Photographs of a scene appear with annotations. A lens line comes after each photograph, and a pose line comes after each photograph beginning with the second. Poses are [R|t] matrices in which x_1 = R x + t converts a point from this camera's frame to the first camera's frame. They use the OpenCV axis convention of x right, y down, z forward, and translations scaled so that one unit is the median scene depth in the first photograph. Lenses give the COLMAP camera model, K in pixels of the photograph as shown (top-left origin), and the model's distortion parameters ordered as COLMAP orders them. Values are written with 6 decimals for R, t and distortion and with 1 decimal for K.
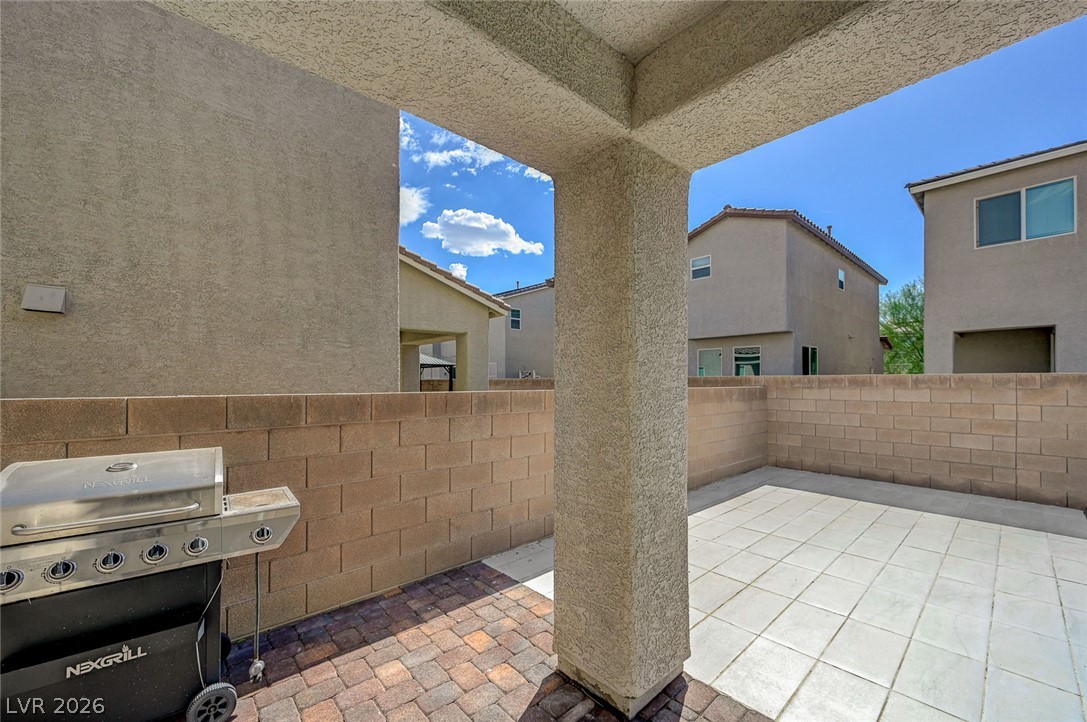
lens RADIAL K [[429.0, 0, 545.9], [0, 429.0, 373.3], [0, 0, 1]] dist [-0.000515, 0.000069]
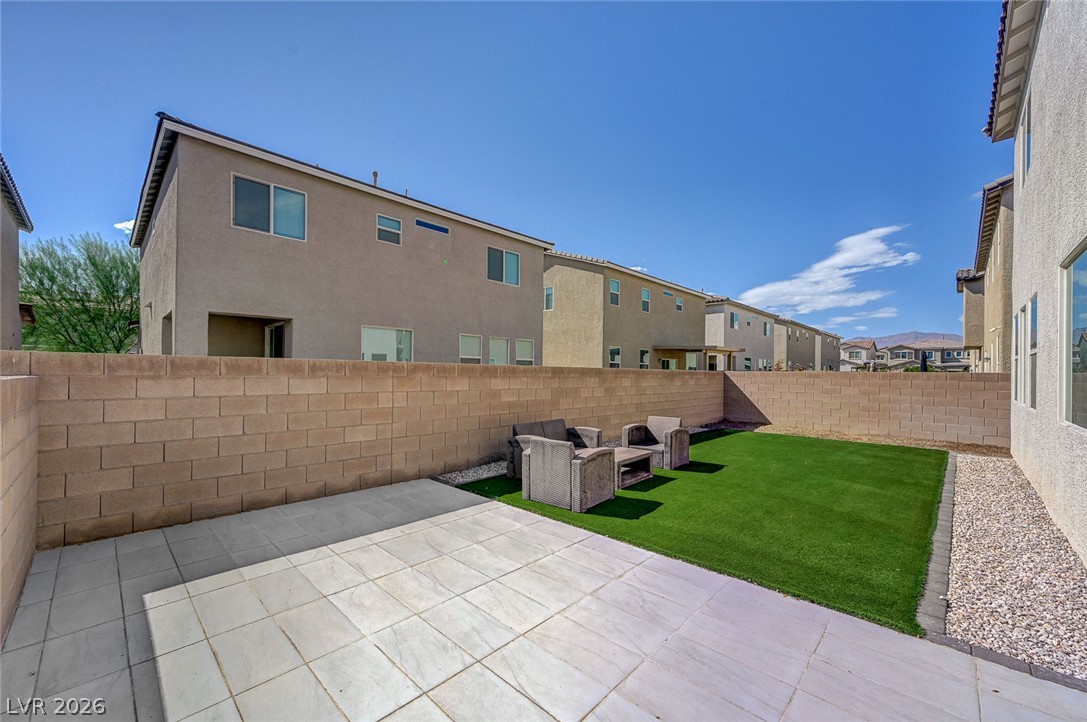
lens RADIAL K [[429.0, 0, 545.9], [0, 429.0, 373.3], [0, 0, 1]] dist [-0.000515, 0.000069]
pose [[-0.077749, -0.001000, 0.996972, 0.032118], [-0.029666, 0.999559, -0.001311, 0.016469], [-0.996532, -0.029678, -0.077744, 0.624109]]
